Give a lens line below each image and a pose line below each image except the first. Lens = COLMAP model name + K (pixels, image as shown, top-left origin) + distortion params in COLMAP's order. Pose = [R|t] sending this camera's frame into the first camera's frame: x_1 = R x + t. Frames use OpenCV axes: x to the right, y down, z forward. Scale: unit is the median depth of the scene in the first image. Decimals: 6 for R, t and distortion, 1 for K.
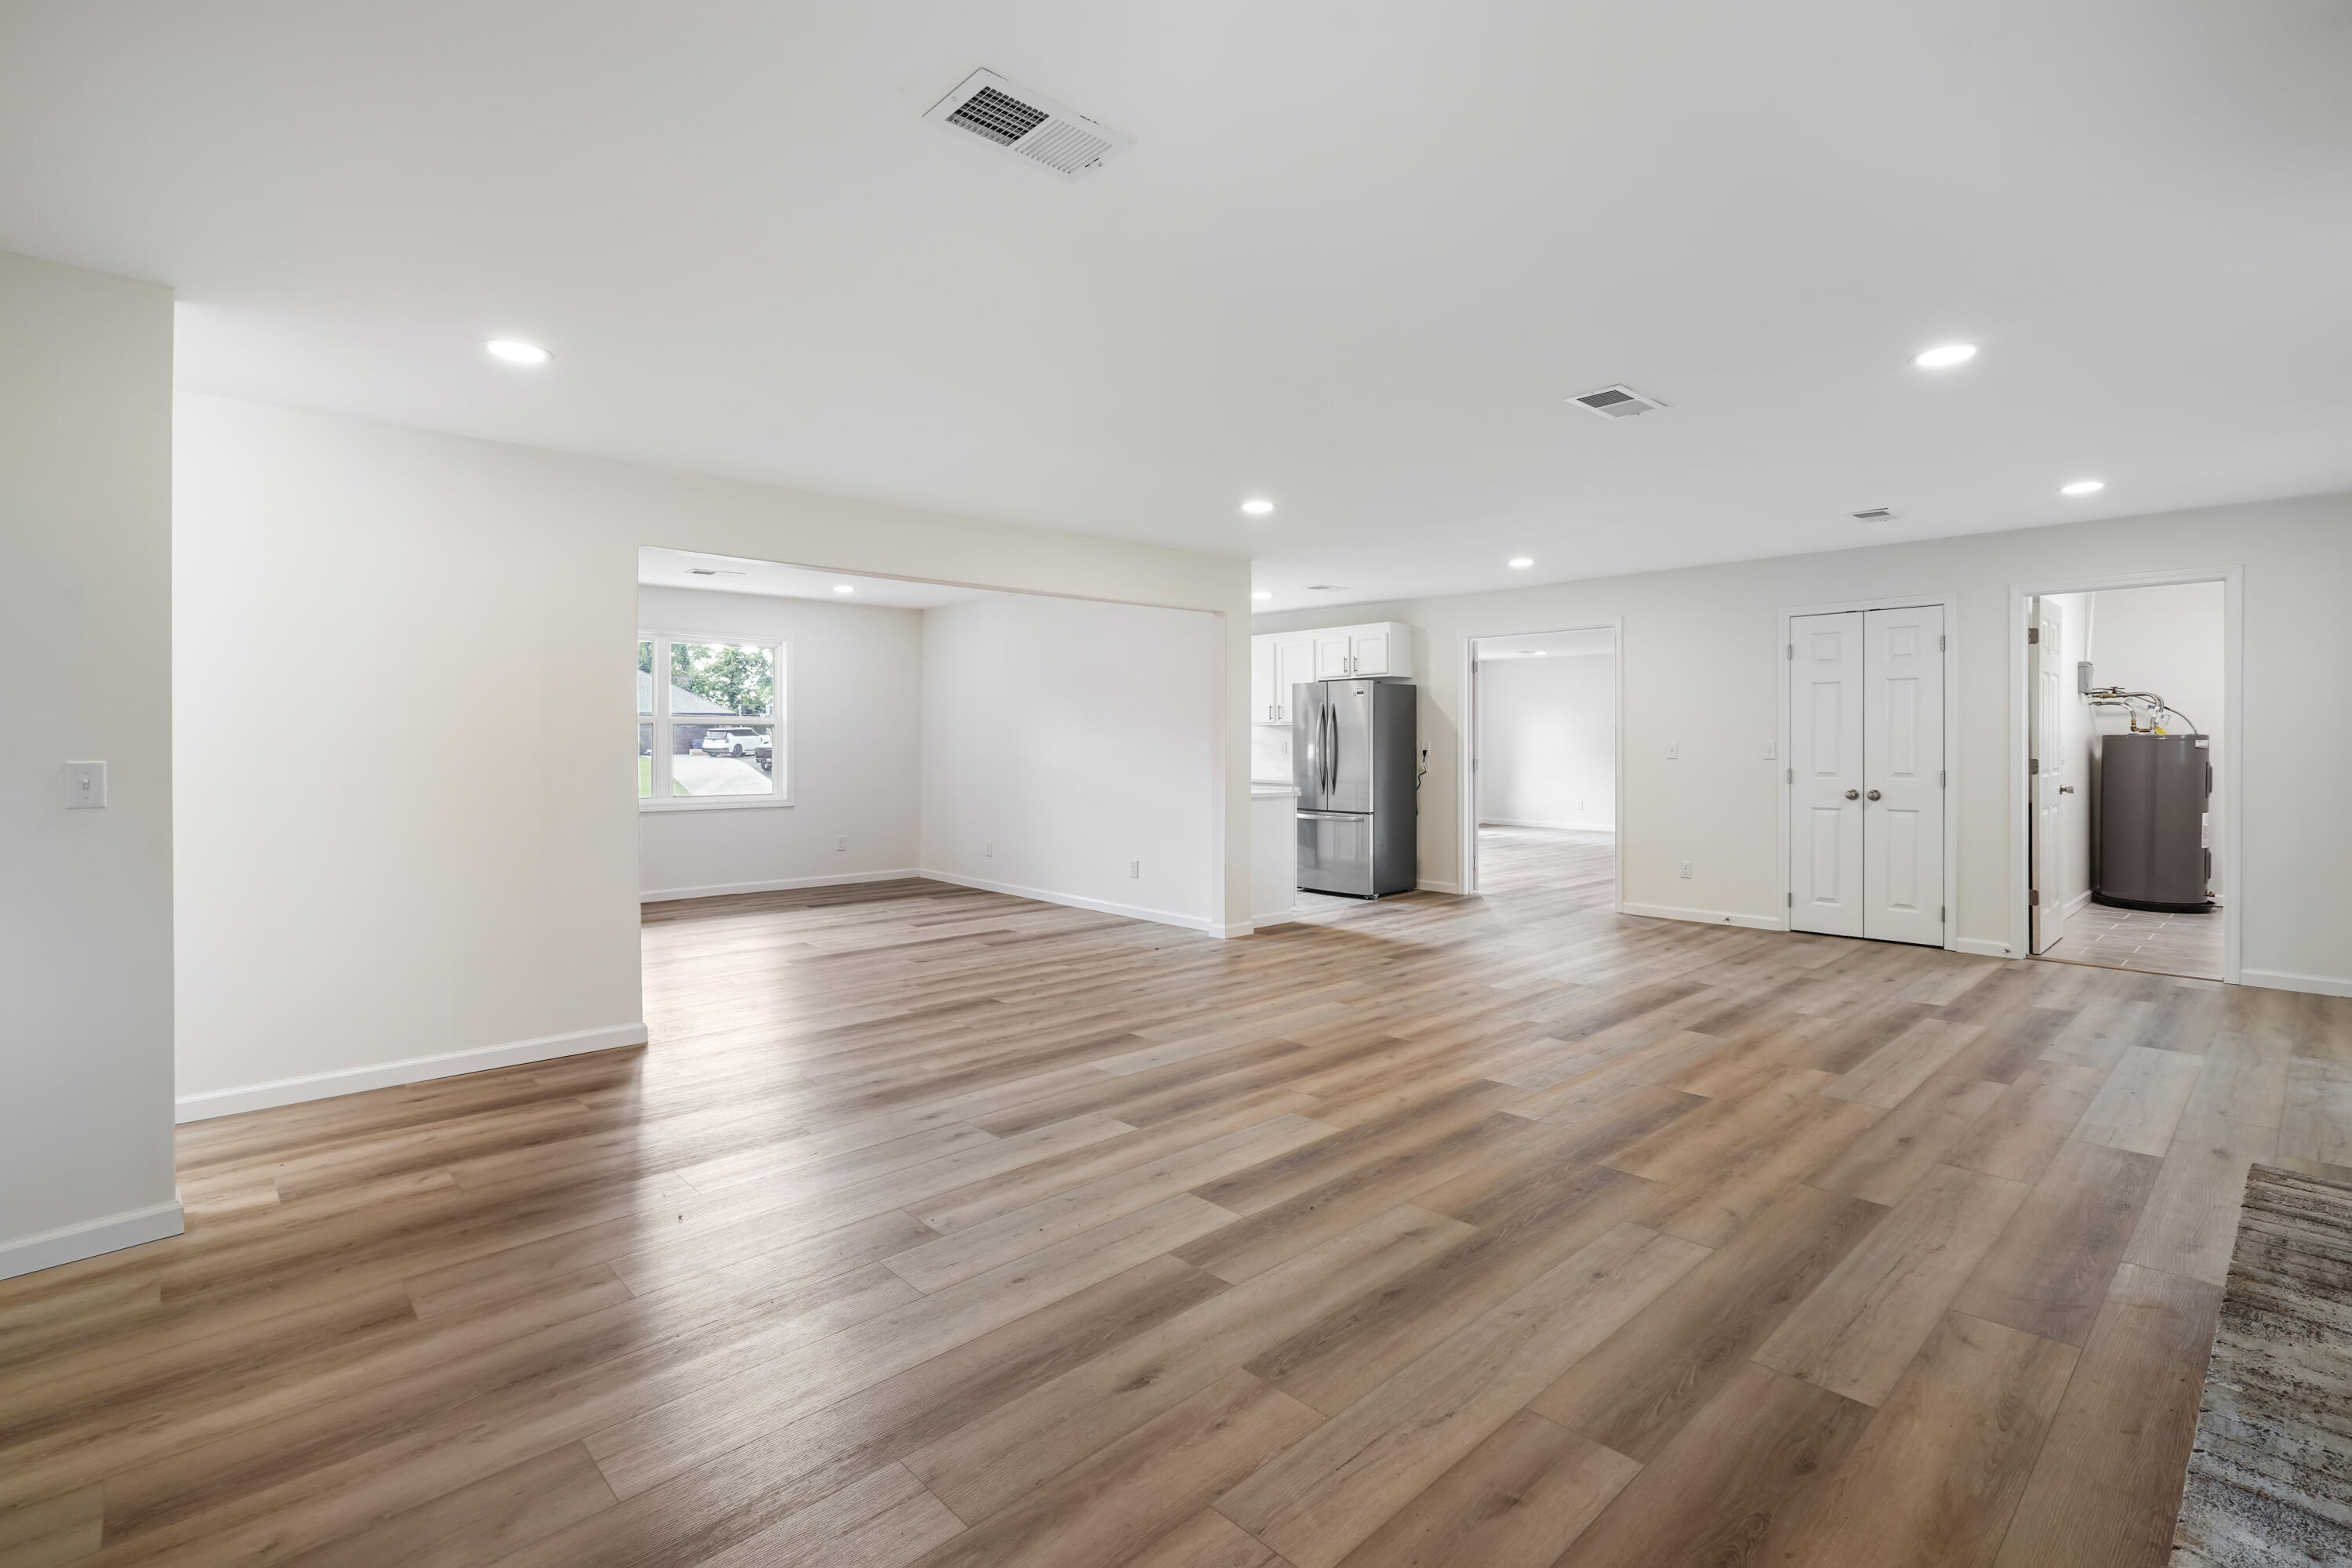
lens RADIAL K [[1083.2, 0, 1177.9], [0, 1083.2, 763.3], [0, 0, 1]] dist [-0.000682, -0.000315]
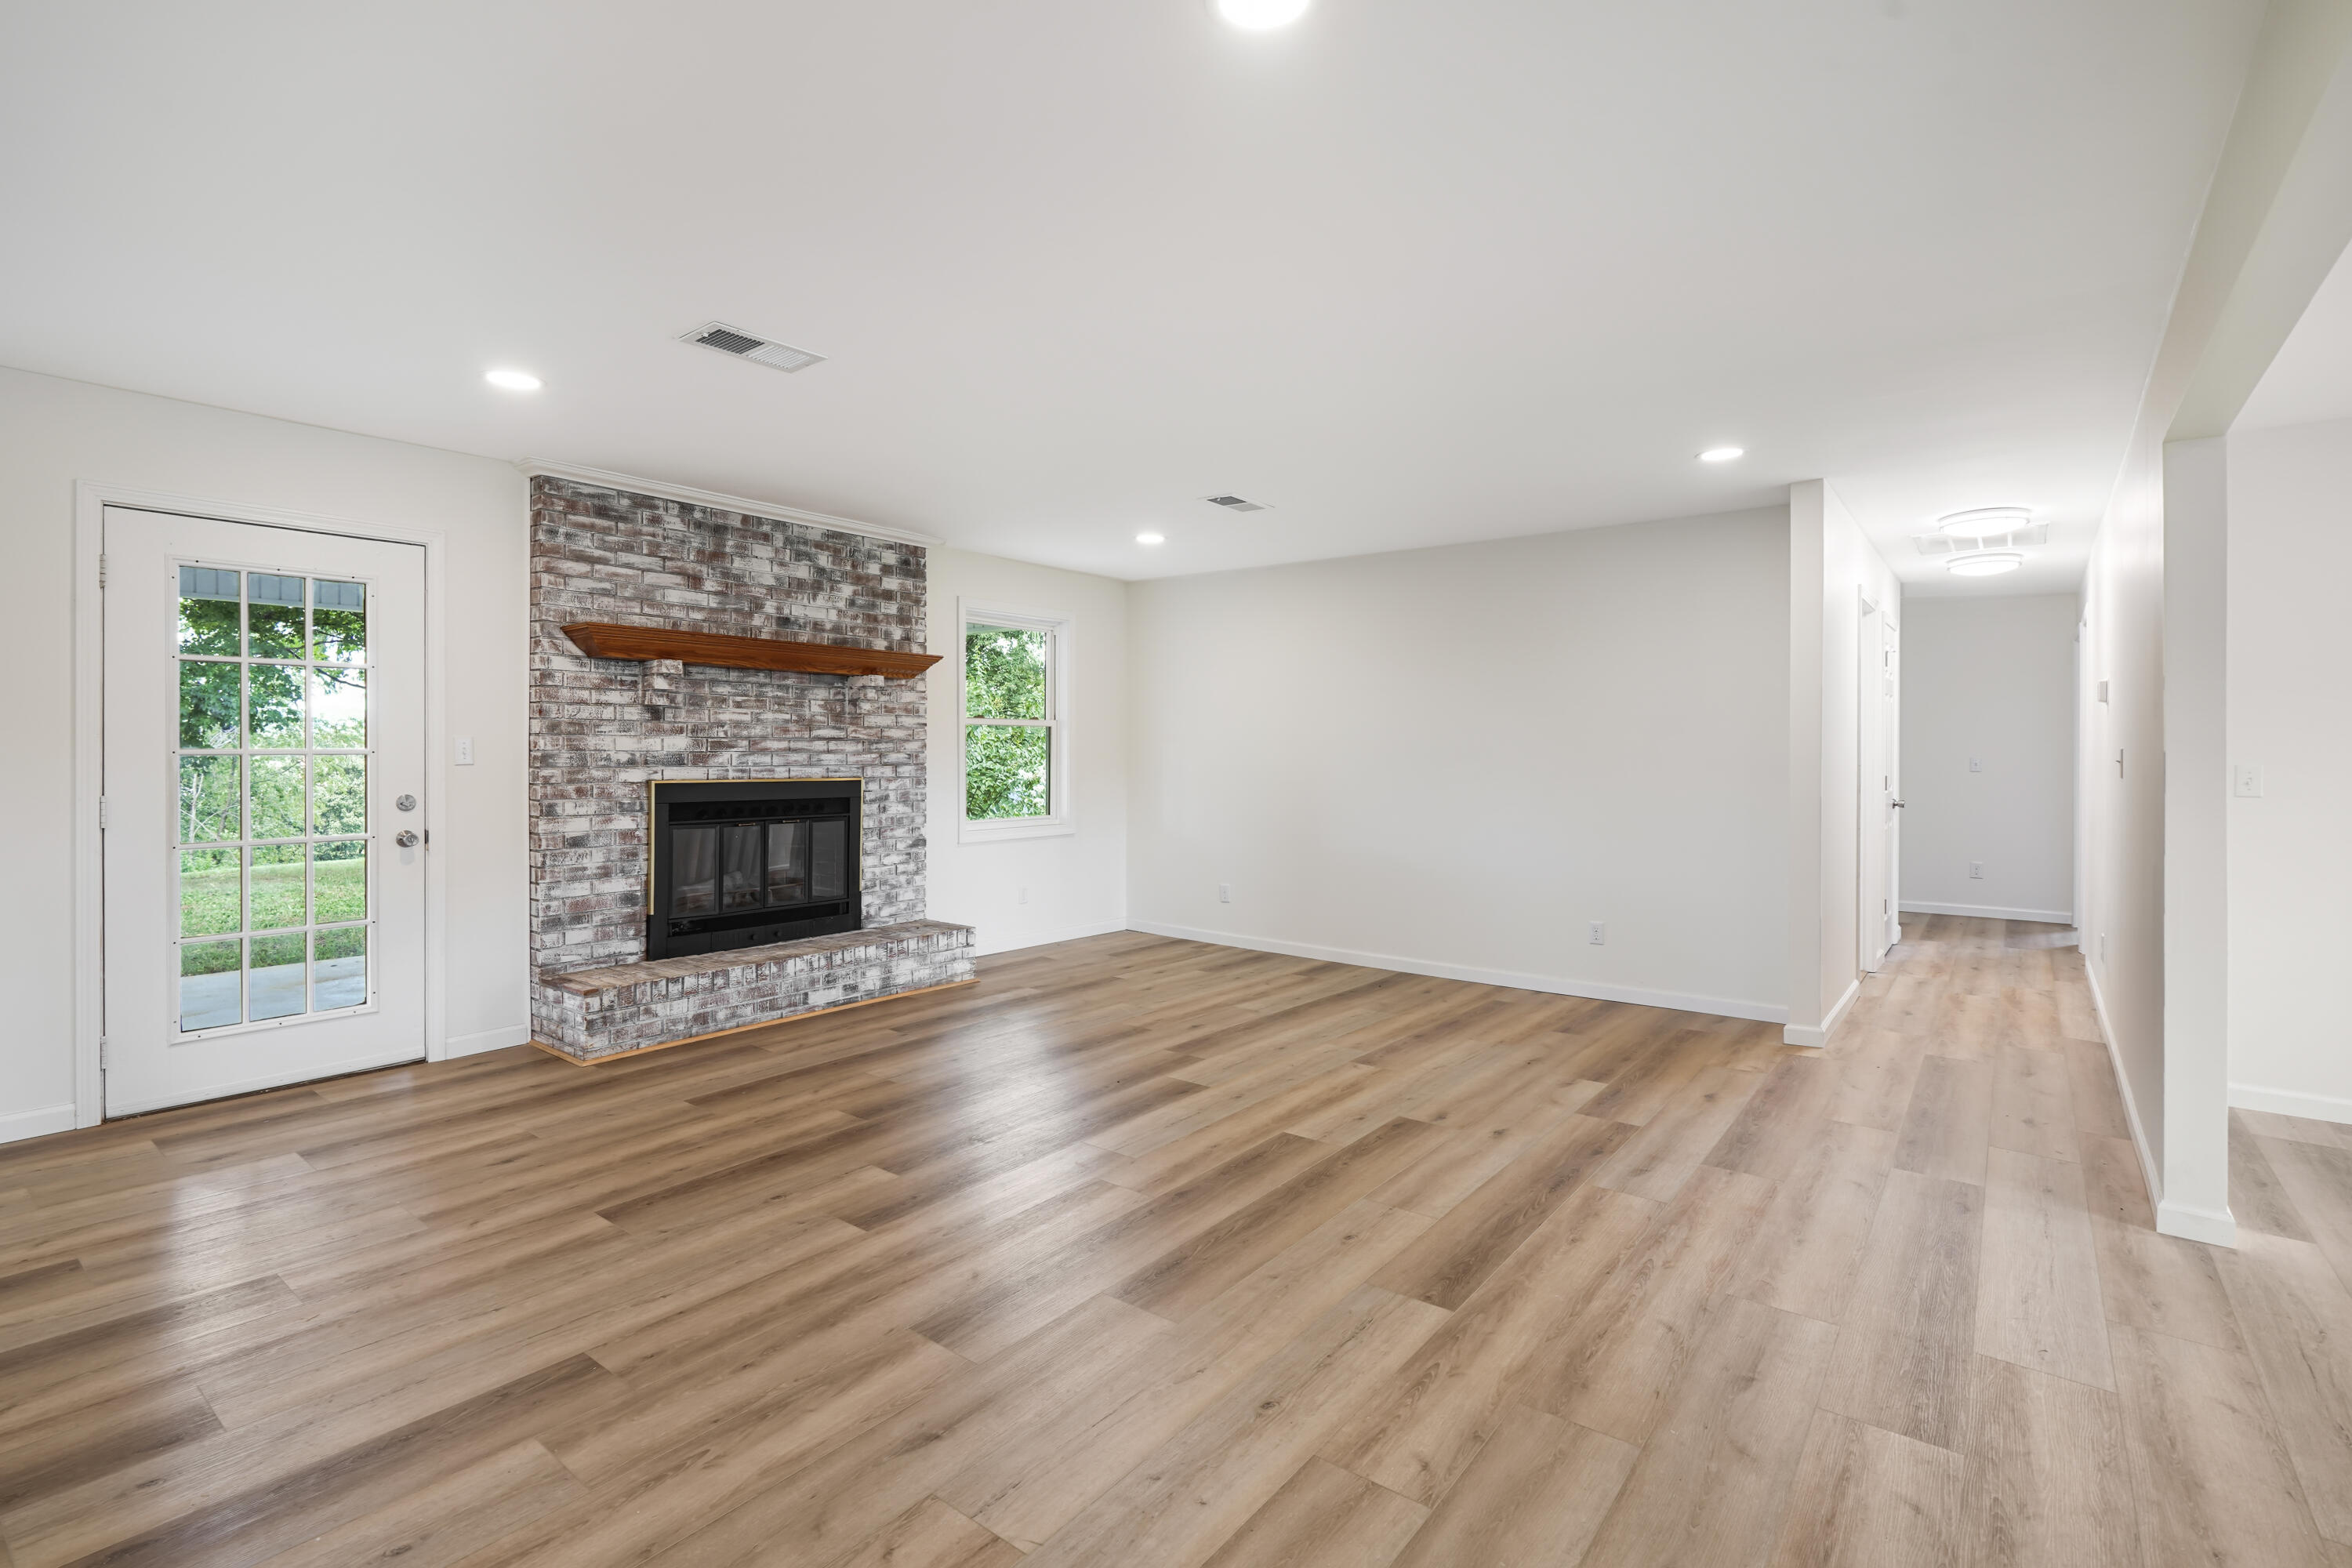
lens RADIAL K [[1083.2, 0, 1177.9], [0, 1083.2, 763.3], [0, 0, 1]] dist [-0.000682, -0.000315]
pose [[-0.987188, -0.001187, -0.159556, 0.224153], [-0.006067, 0.999528, 0.030102, -0.039311], [0.159445, 0.030684, -0.986730, 1.965918]]
